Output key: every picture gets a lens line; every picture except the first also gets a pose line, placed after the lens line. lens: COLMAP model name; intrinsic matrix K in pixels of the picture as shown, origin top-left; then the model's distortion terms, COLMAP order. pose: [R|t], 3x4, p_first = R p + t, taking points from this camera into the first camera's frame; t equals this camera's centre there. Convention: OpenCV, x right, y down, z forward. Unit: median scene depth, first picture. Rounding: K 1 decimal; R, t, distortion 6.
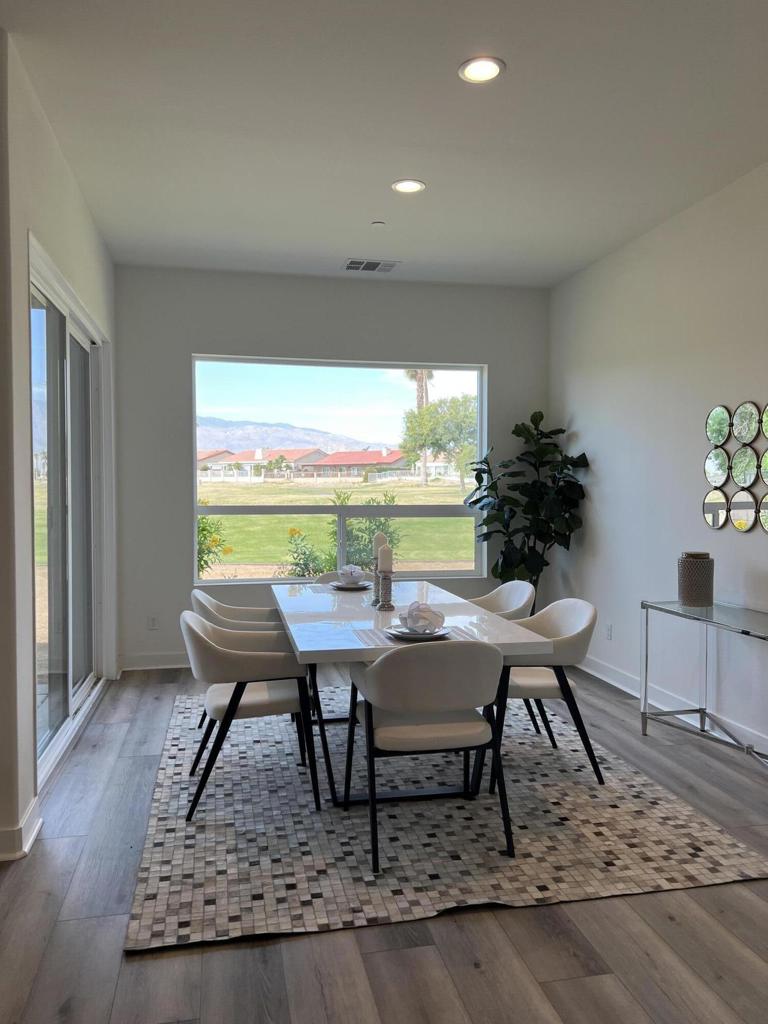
lens RADIAL K [[772.1, 0, 381.7], [0, 772.1, 517.8], [0, 0, 1]] dist [0.028922, -0.032128]
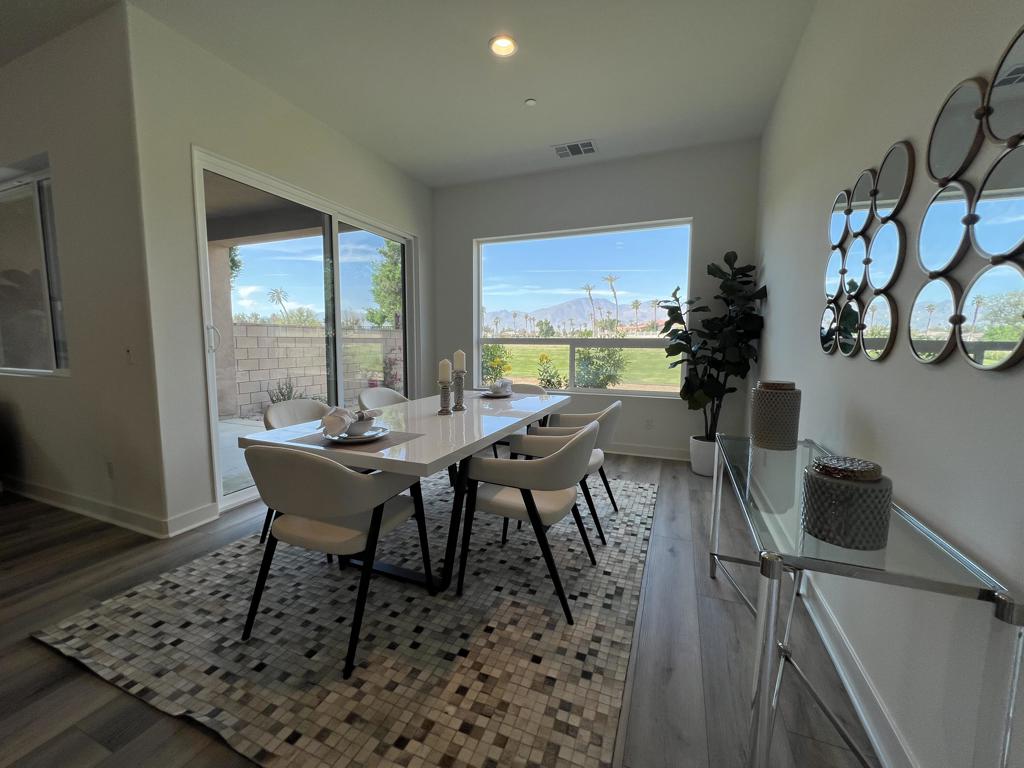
lens RADIAL K [[414.4, 0, 507.4], [0, 414.4, 380.2], [0, 0, 1]] dist [-0.000826, -0.000103]
pose [[0.829216, 0.057089, -0.556006, 0.447082], [-0.026831, 0.997689, 0.062424, 0.026246], [0.558284, -0.036845, 0.828831, 0.527983]]
